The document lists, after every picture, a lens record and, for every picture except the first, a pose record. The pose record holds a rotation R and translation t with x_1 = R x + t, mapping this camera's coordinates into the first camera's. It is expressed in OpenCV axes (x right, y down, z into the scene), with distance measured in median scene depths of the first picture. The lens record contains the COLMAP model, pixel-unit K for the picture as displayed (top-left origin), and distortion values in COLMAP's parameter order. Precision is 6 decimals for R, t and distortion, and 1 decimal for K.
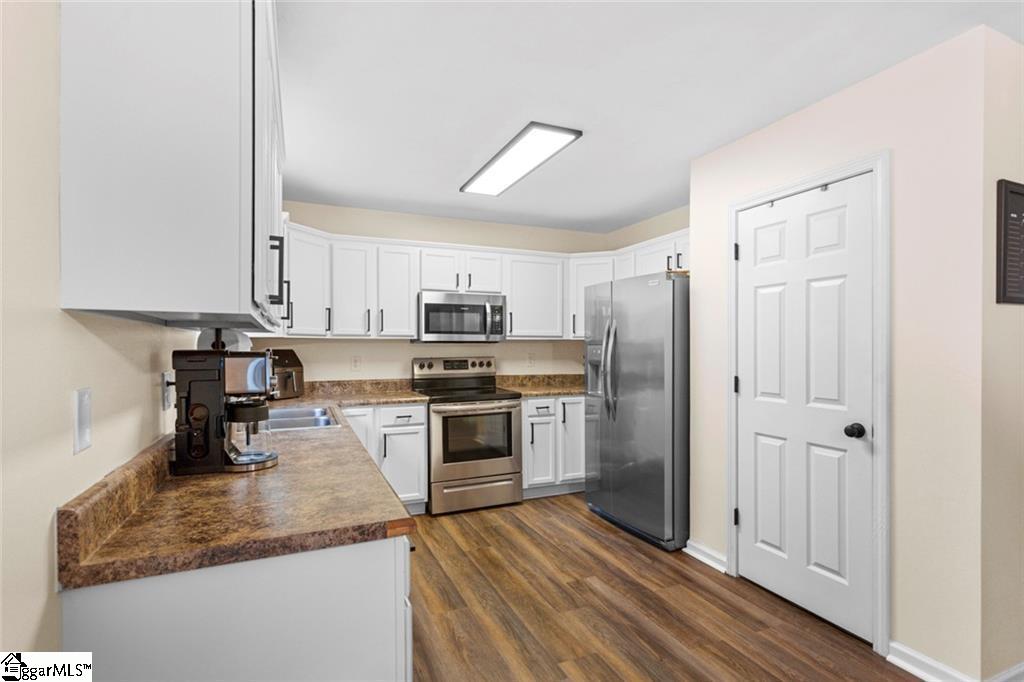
lens RADIAL K [[487.7, 0, 512.0], [0, 487.7, 335.8], [0, 0, 1]] dist [0.000909, 0.001276]
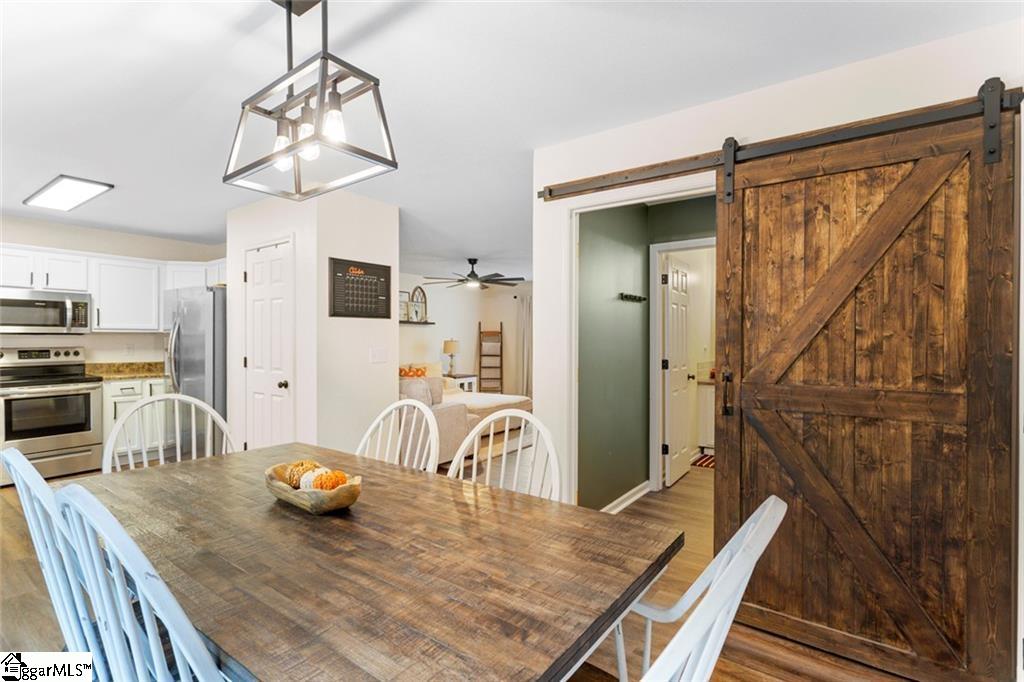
lens RADIAL K [[487.7, 0, 512.0], [0, 487.7, 335.8], [0, 0, 1]] dist [0.000909, 0.001276]
pose [[0.864924, 0.006144, 0.501865, 0.275863], [-0.012603, 0.999876, 0.009481, -0.006575], [-0.501744, -0.014525, 0.864894, -0.514371]]
